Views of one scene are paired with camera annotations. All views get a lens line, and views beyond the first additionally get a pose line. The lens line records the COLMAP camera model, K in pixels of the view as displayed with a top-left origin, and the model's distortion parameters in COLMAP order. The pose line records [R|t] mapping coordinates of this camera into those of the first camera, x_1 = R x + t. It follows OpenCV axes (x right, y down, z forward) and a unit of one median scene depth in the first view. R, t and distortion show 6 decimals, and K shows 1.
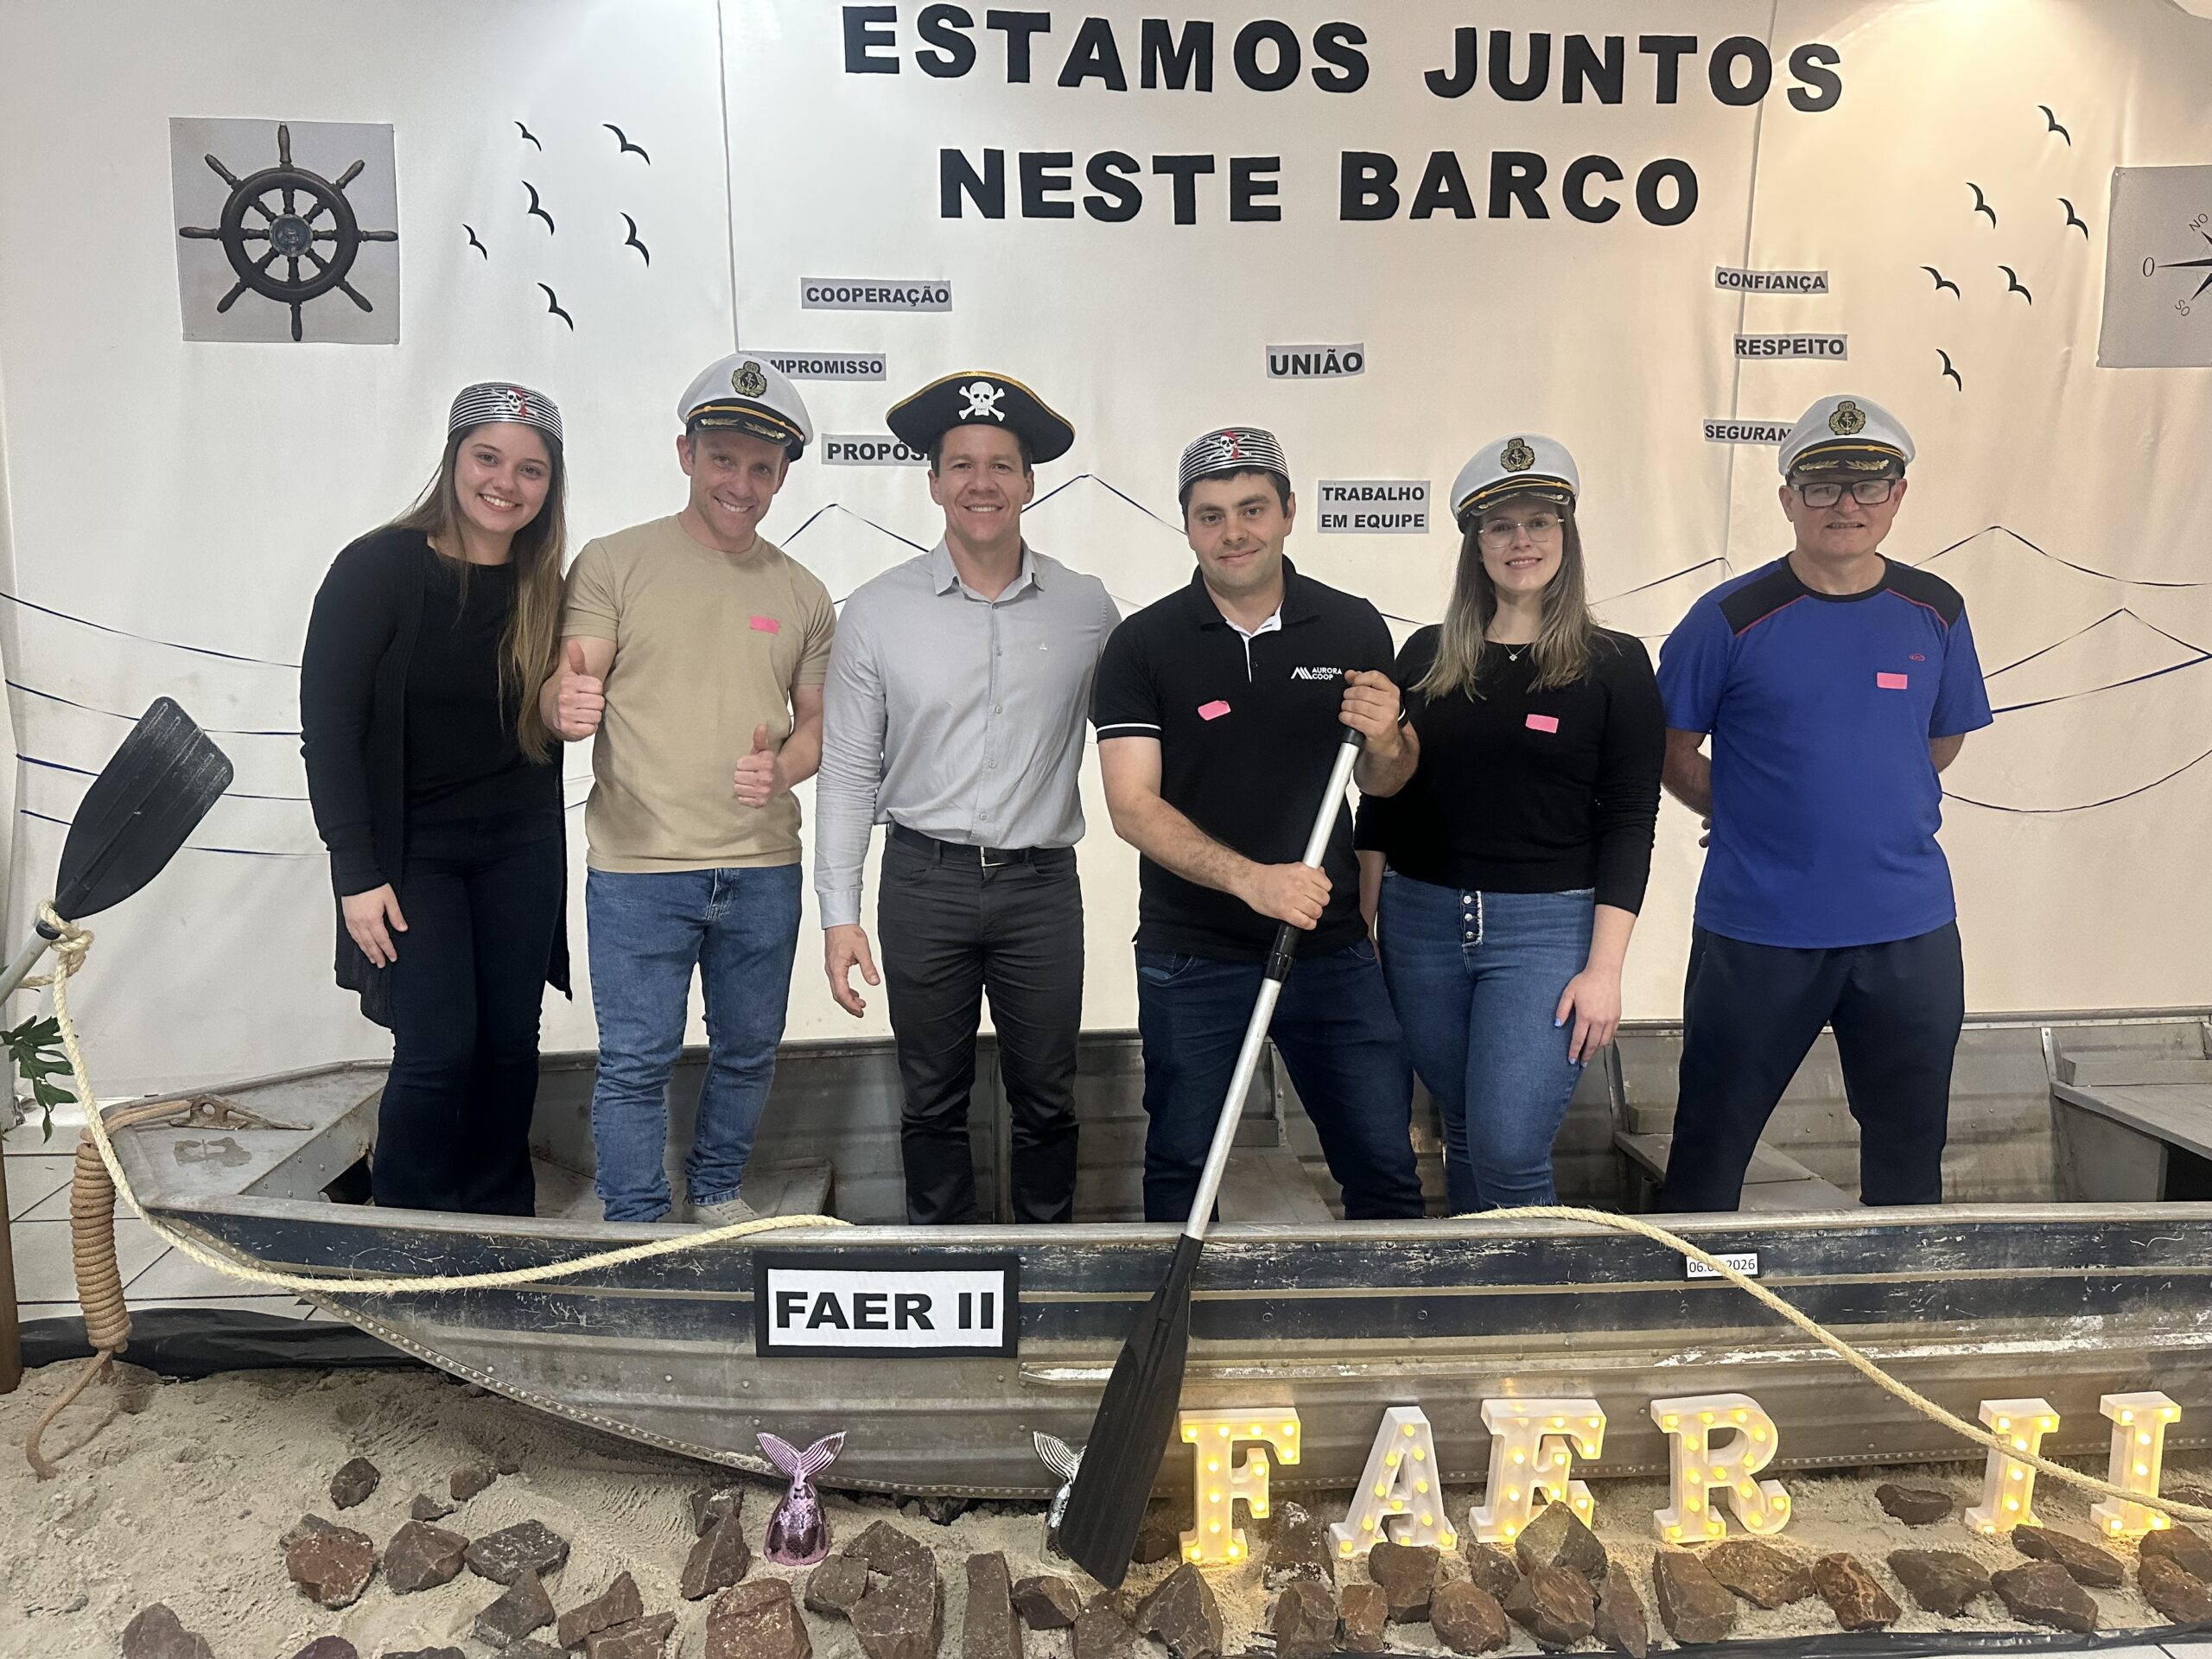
lens RADIAL K [[1553.7, 0, 1106.7], [0, 1553.7, 842.0], [0, 0, 1]] dist [0.024036, -0.026359]
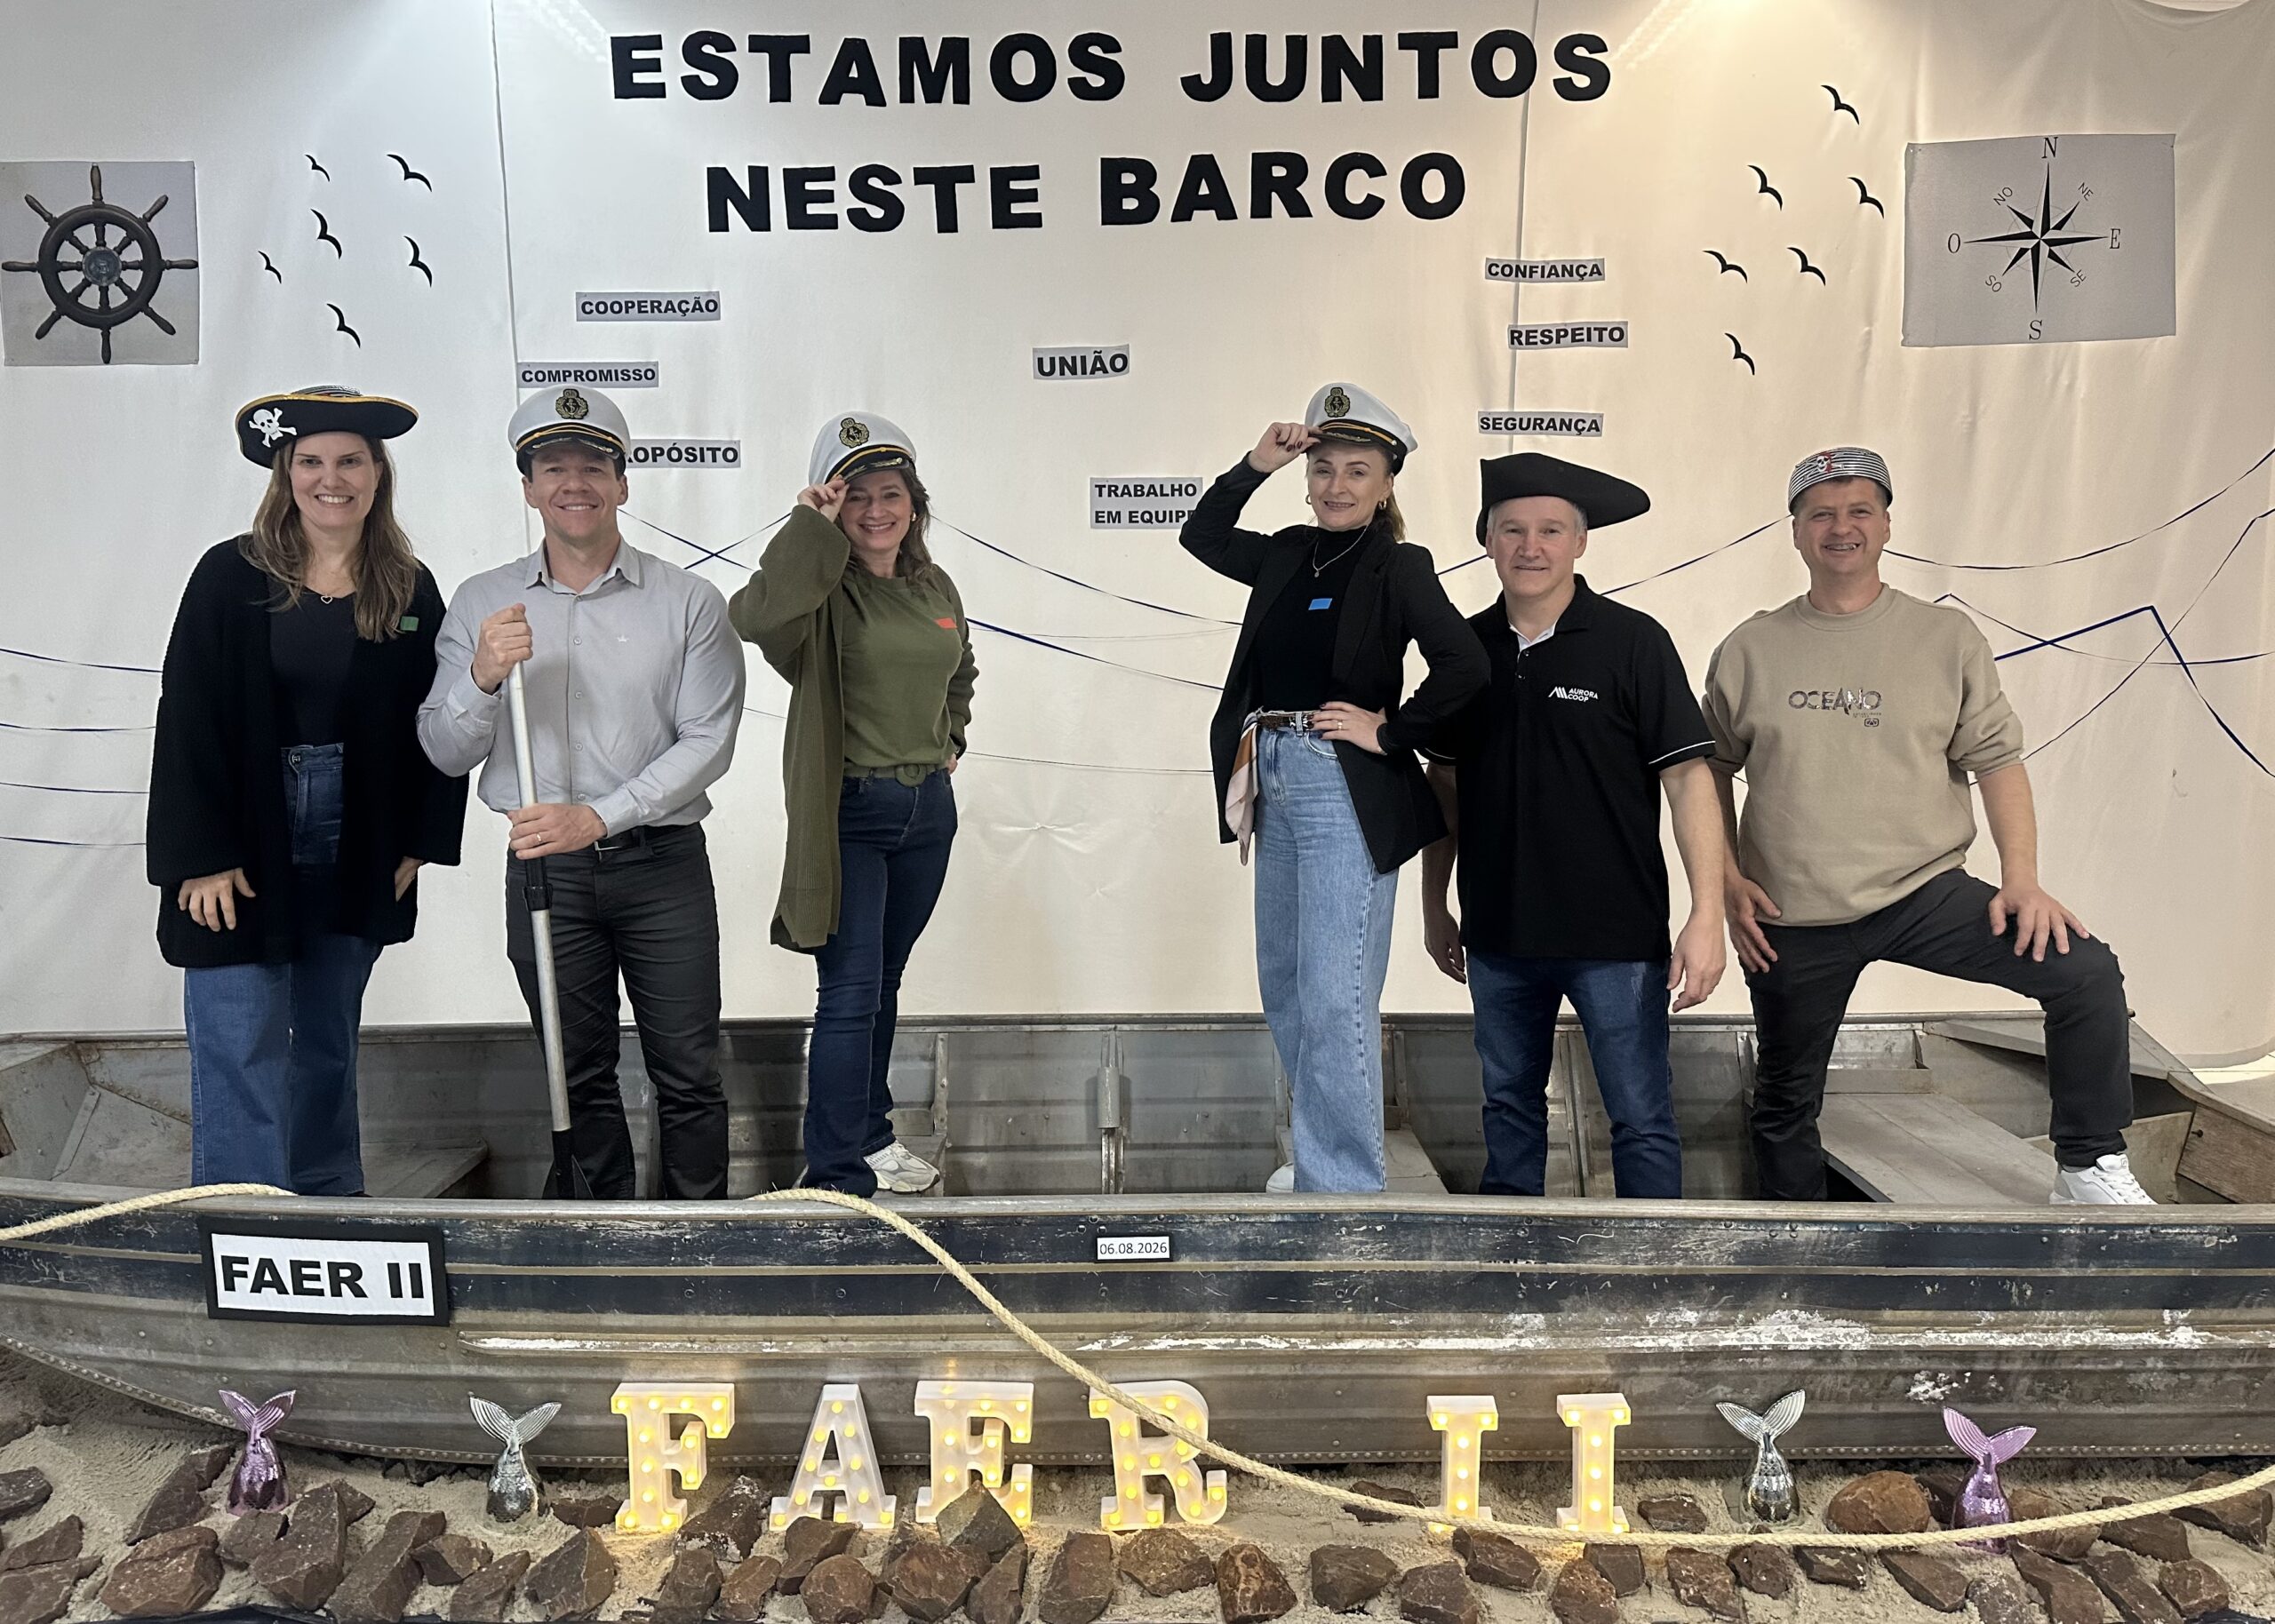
lens RADIAL K [[1580.7, 0, 1142.9], [0, 1580.7, 783.2], [0, 0, 1]] dist [0.042759, -0.043170]
pose [[0.996400, 0.000041, -0.084779, 0.283147], [-0.002892, 0.999434, -0.033505, 0.001447], [0.084730, 0.033629, 0.995836, -0.020859]]
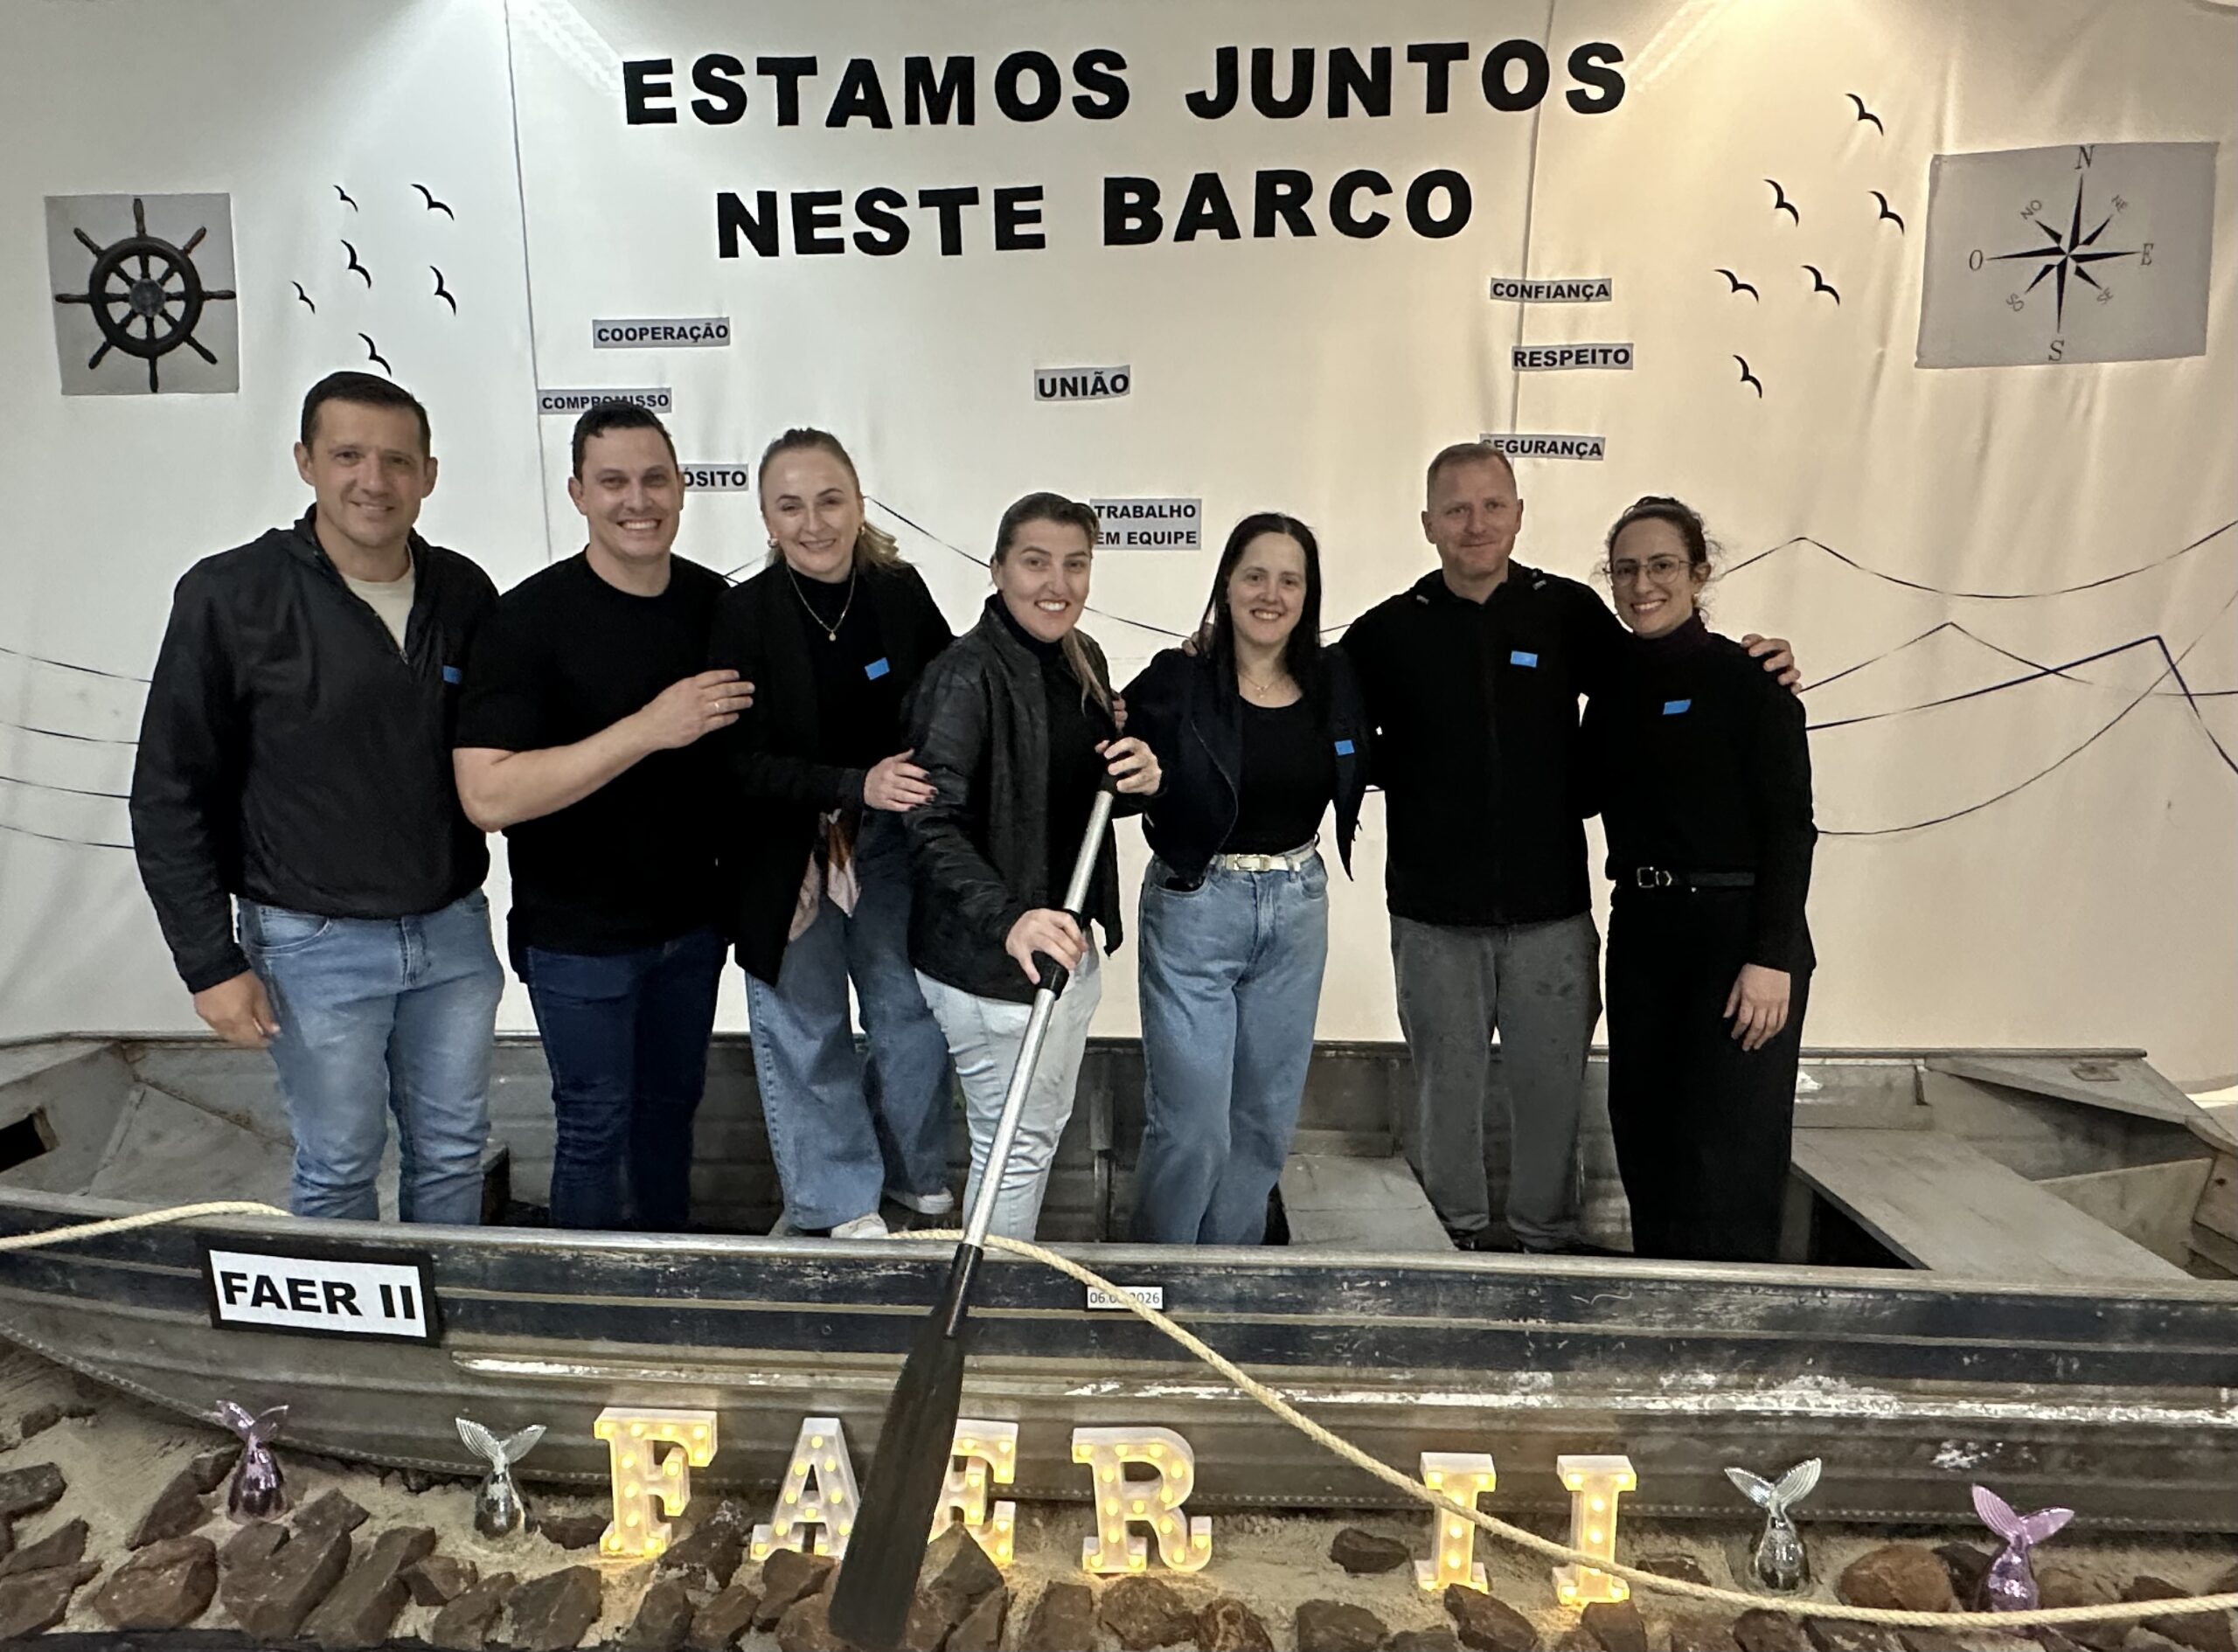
lens RADIAL K [[1419.1, 0, 1059.0], [0, 1419.1, 879.4], [0, 0, 1]] dist [-0.004719, 0.007950]
pose [[0.990535, 0.019121, -0.135923, 0.272510], [-0.015487, 0.999495, 0.027743, -0.008965], [0.136385, -0.025376, 0.990331, 0.069045]]
